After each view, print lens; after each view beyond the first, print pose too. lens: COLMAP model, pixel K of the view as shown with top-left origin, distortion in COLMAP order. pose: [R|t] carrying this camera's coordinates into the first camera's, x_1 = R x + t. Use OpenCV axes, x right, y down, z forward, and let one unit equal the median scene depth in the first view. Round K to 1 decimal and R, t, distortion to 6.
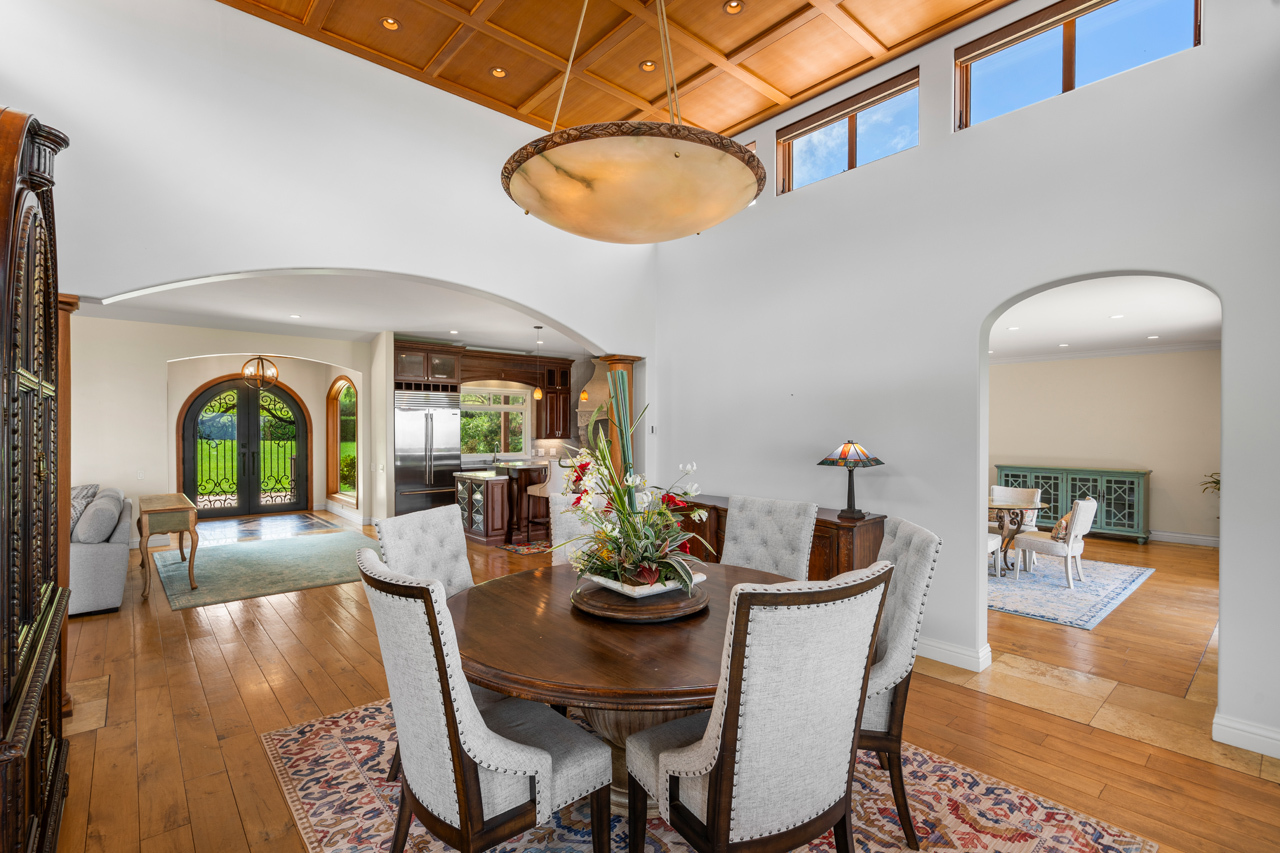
lens RADIAL K [[577.3, 0, 627.5], [0, 577.3, 431.5], [0, 0, 1]] dist [-0.001730, 0.000054]
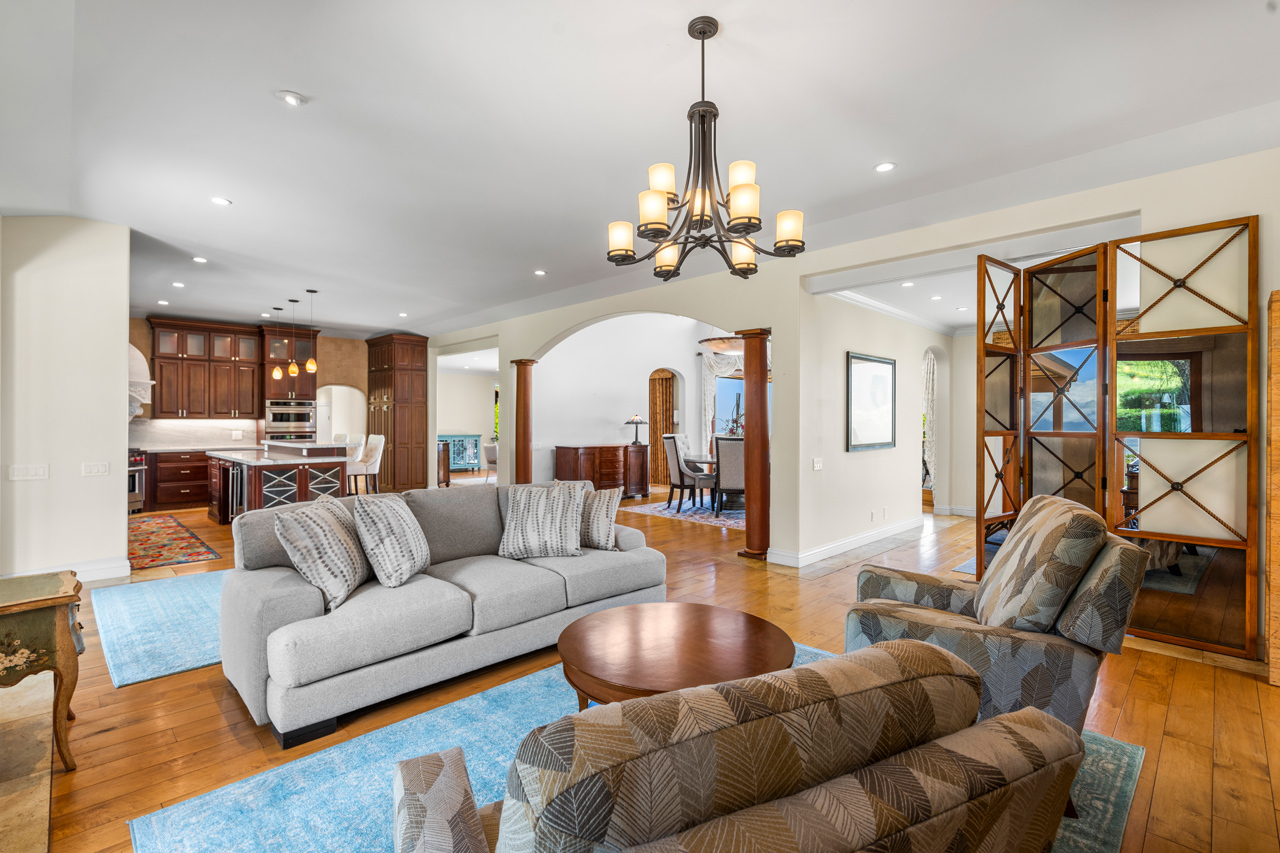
lens RADIAL K [[577.3, 0, 636.0], [0, 577.3, 423.3], [0, 0, 1]] dist [-0.001730, 0.000054]
pose [[-0.070012, -0.008828, 0.997507, -2.310403], [-0.000893, 0.999961, 0.008787, 0.031807], [-0.997546, -0.000275, -0.070017, 1.185248]]
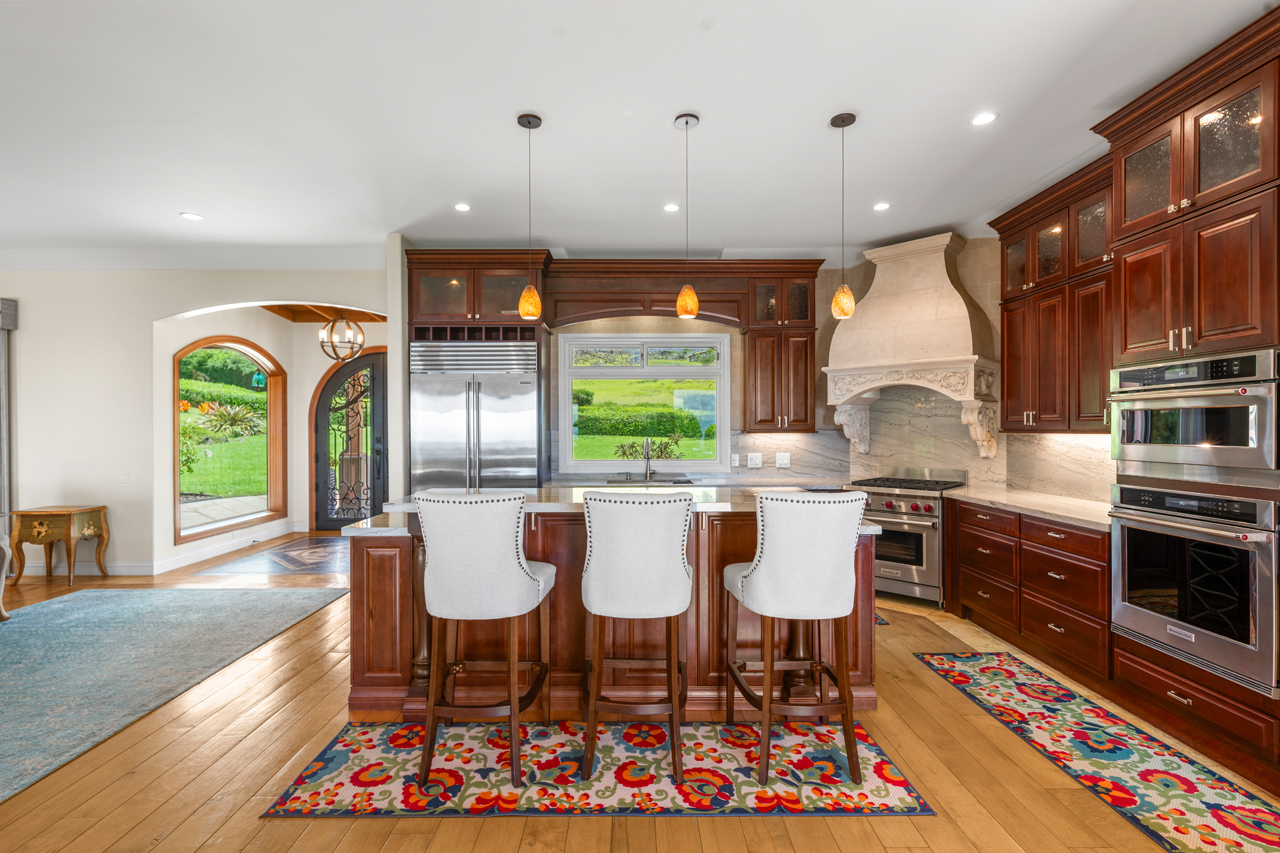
lens RADIAL K [[607.7, 0, 634.2], [0, 607.7, 428.5], [0, 0, 1]] dist [-0.001355, -0.000088]
pose [[0.764450, -0.005463, -0.644660, 0.299114], [0.003231, 0.999984, -0.004643, 0.033073], [0.644675, 0.001467, 0.764455, 1.593241]]
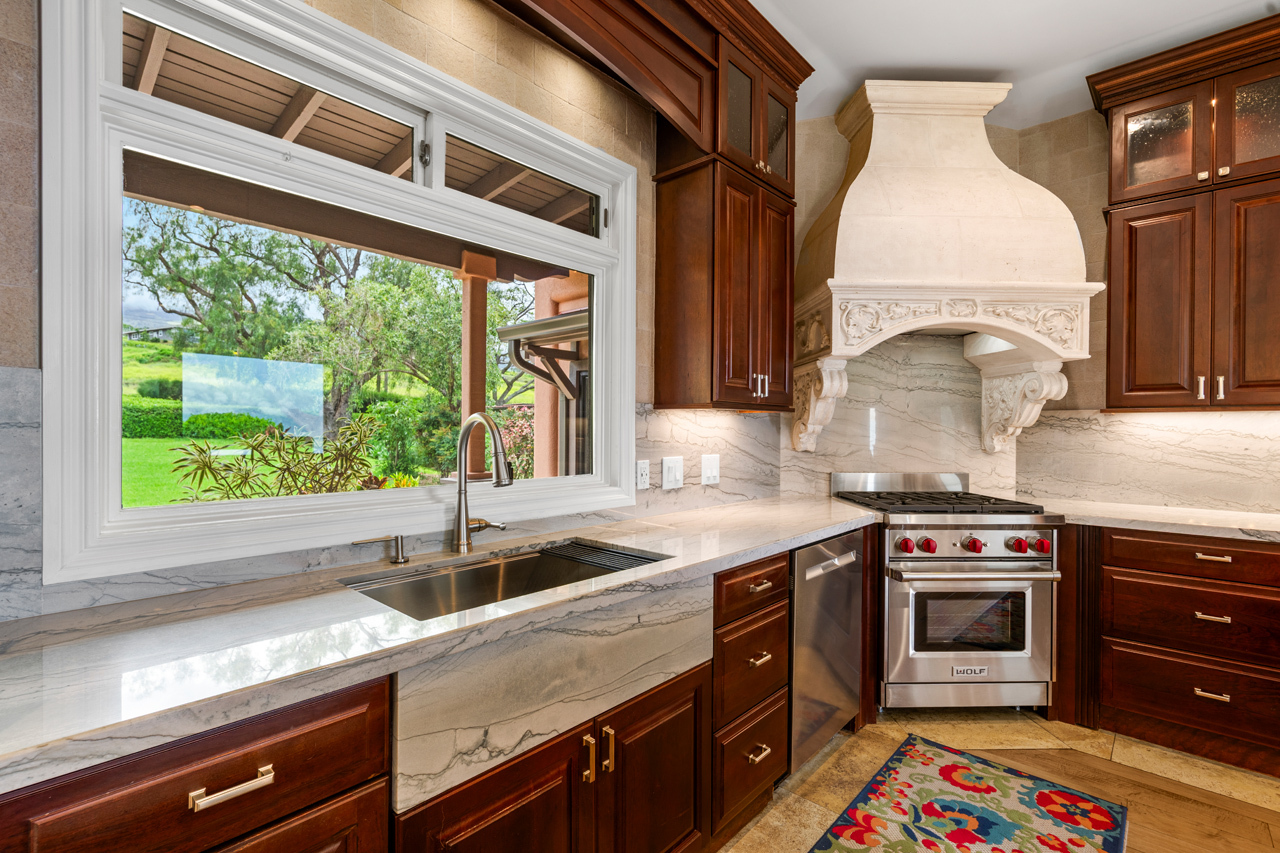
lens RADIAL K [[577.3, 0, 639.2], [0, 577.3, 431.9], [0, 0, 1]] dist [-0.001730, 0.000054]
pose [[0.993060, 0.000278, 0.117610, -0.547189], [-0.000396, 0.999999, 0.000985, 0.060637], [-0.117610, -0.001024, 0.993059, 2.302241]]
